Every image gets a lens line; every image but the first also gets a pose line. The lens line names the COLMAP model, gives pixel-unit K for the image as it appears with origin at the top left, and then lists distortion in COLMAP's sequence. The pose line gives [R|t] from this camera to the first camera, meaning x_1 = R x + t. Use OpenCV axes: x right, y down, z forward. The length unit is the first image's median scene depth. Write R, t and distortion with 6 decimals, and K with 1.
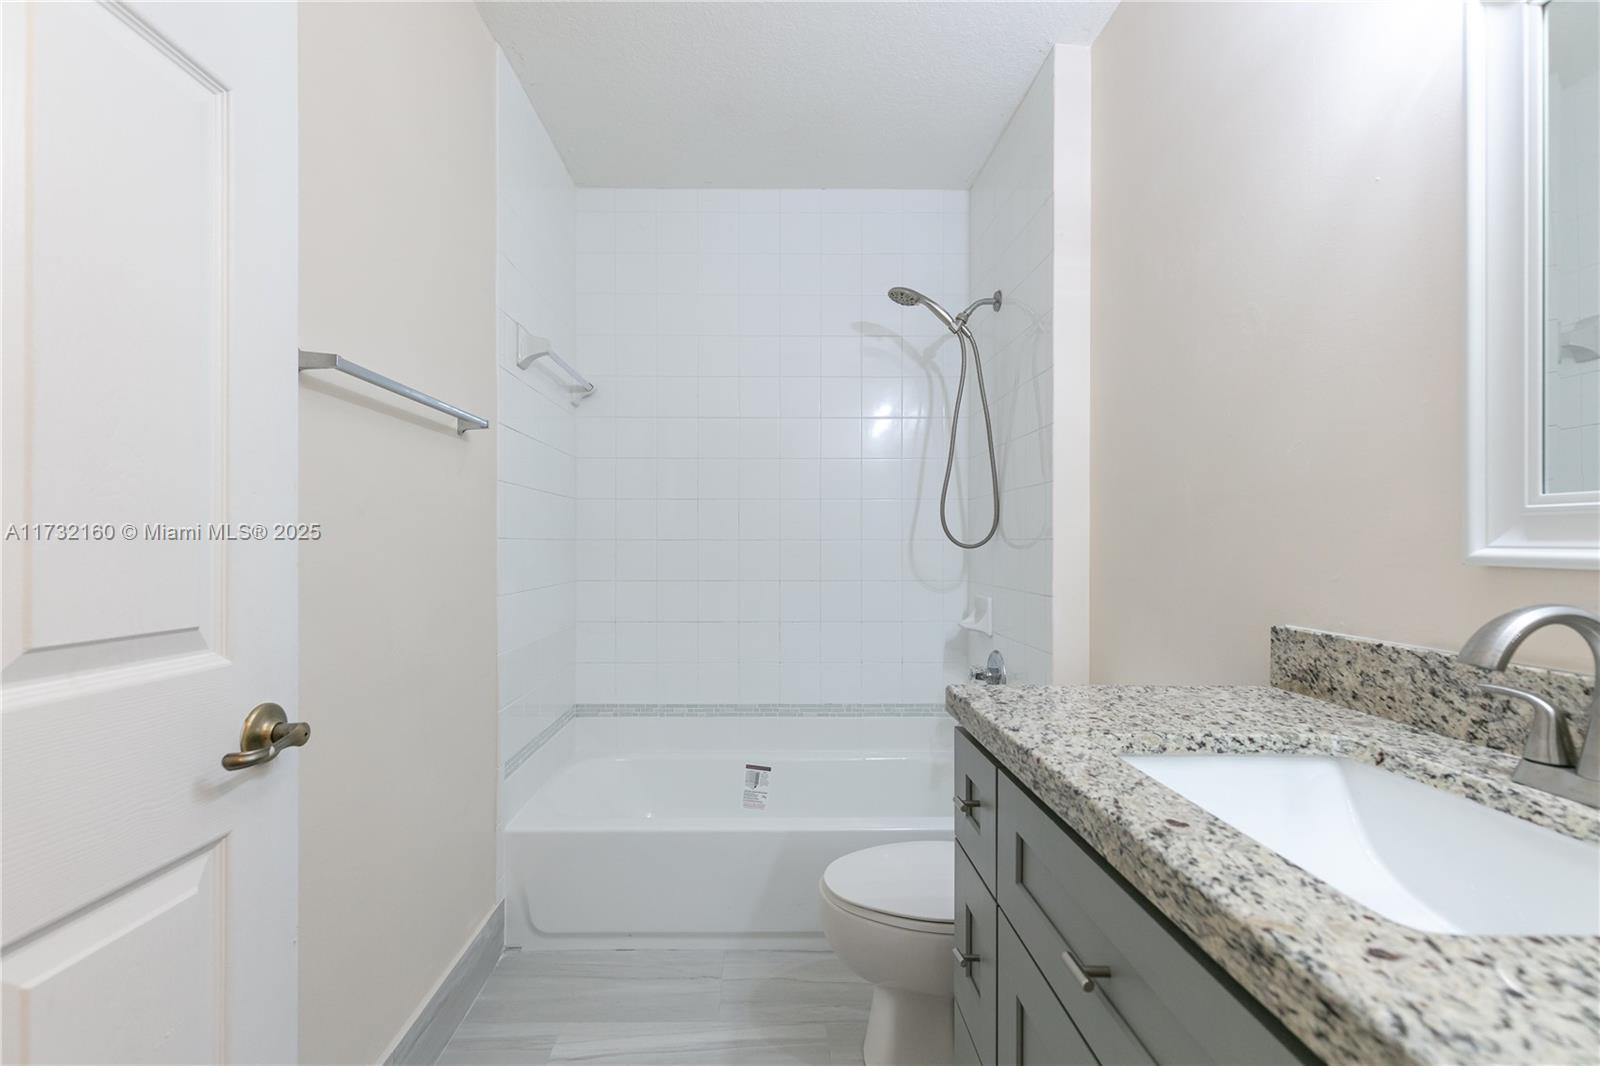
lens RADIAL K [[735.1, 0, 798.1], [0, 735.1, 541.3], [0, 0, 1]] dist [0.010124, -0.003080]
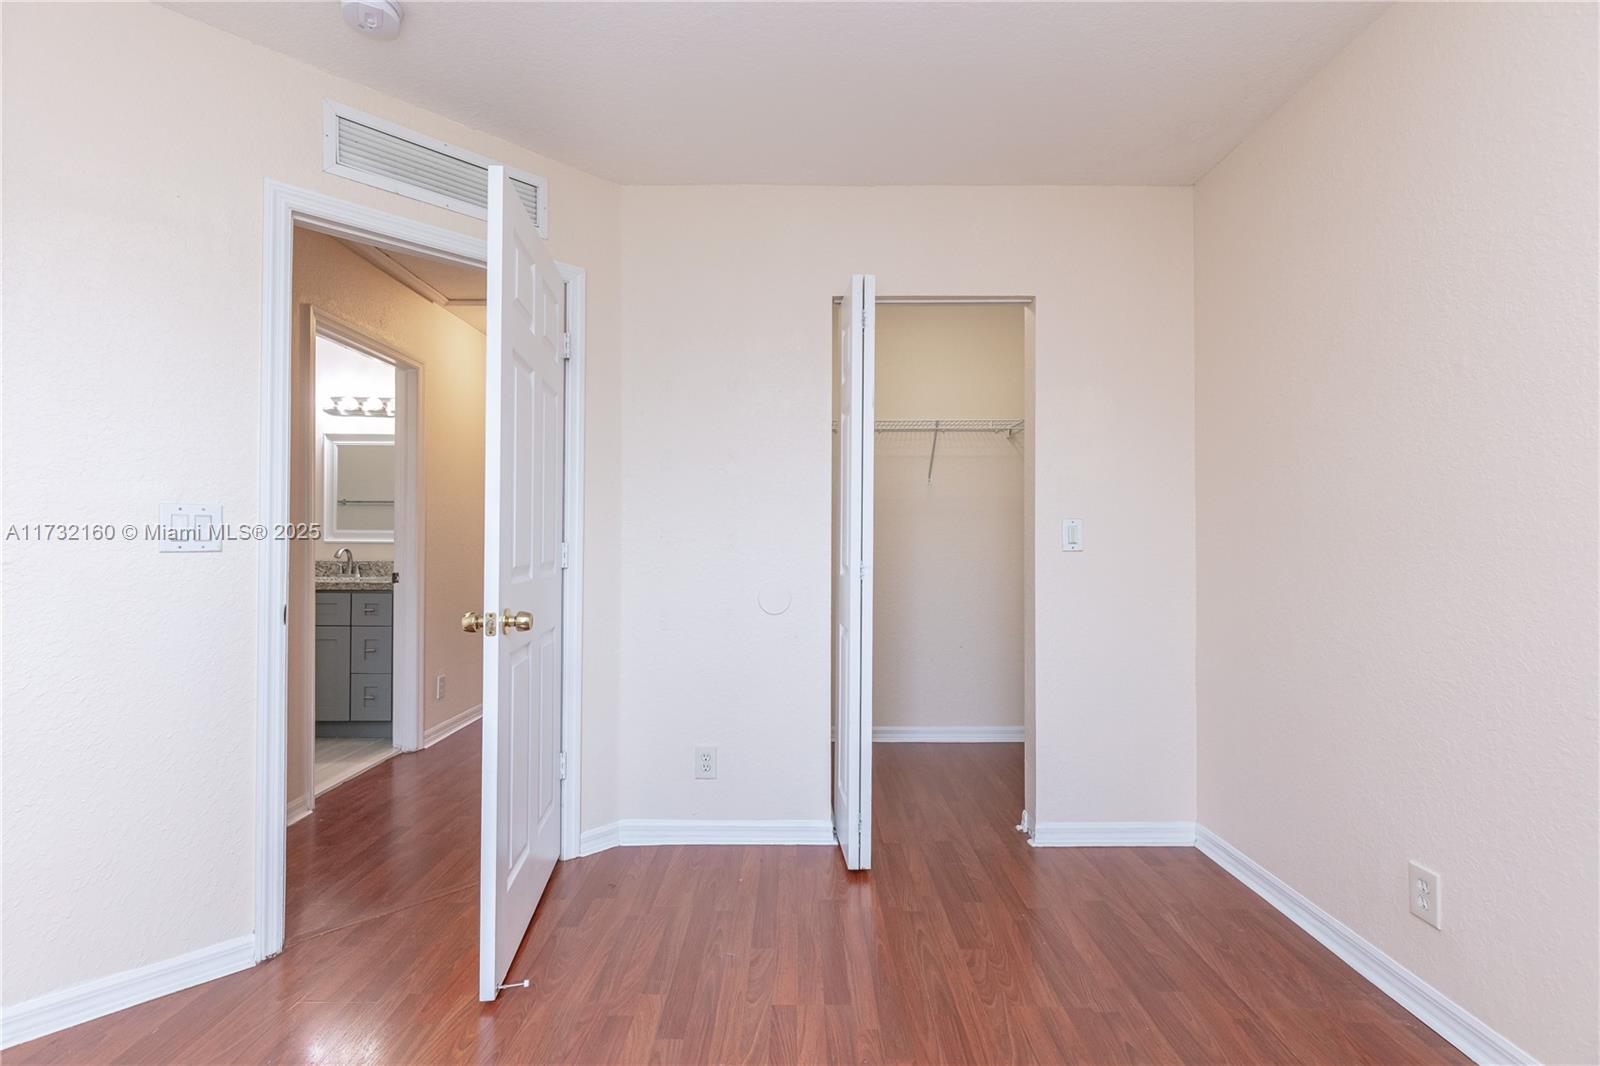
lens RADIAL K [[735.1, 0, 798.6], [0, 735.1, 536.4], [0, 0, 1]] dist [0.010124, -0.003080]
pose [[0.029336, 0.002459, 0.999567, -3.134334], [-0.005252, 0.999984, -0.002306, -0.014033], [-0.999556, -0.005182, 0.029348, -1.871702]]
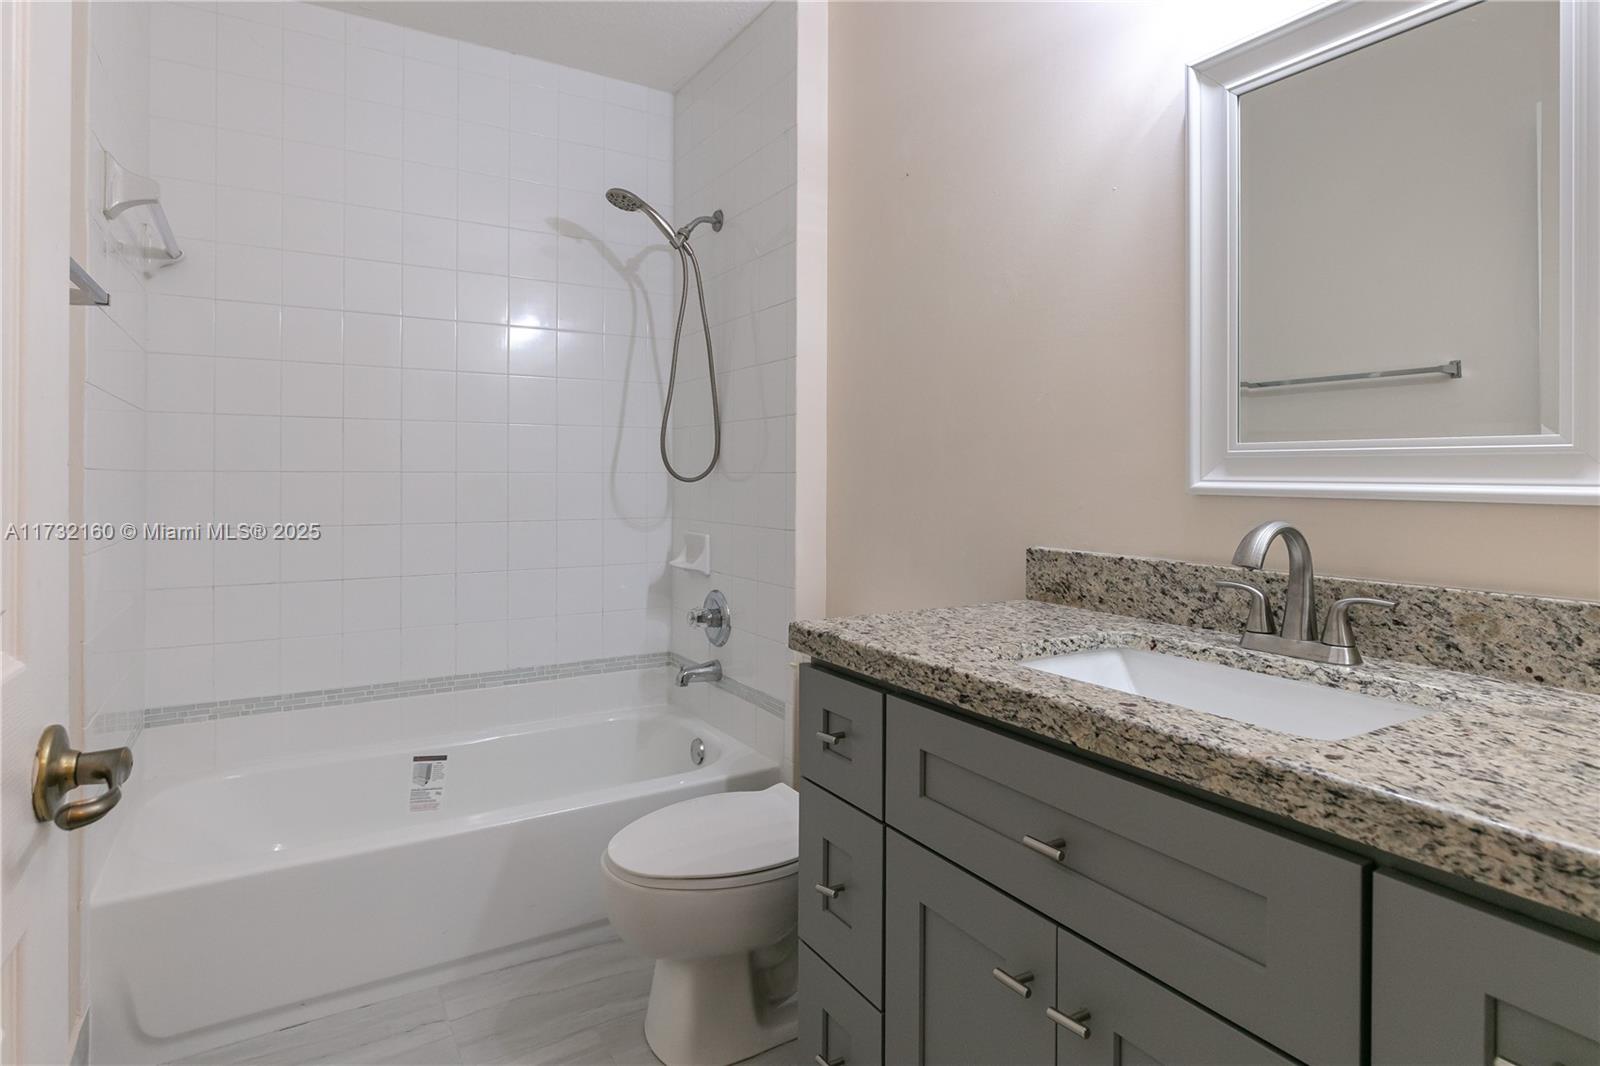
lens RADIAL K [[840.2, 0, 795.5], [0, 840.2, 470.5], [0, 0, 1]] dist [-0.000035, -0.002731]
pose [[0.866460, 0.004141, 0.499229, -0.347530], [-0.002413, 0.999989, -0.004108, -0.002030], [-0.499240, 0.002355, 0.866460, 0.028591]]
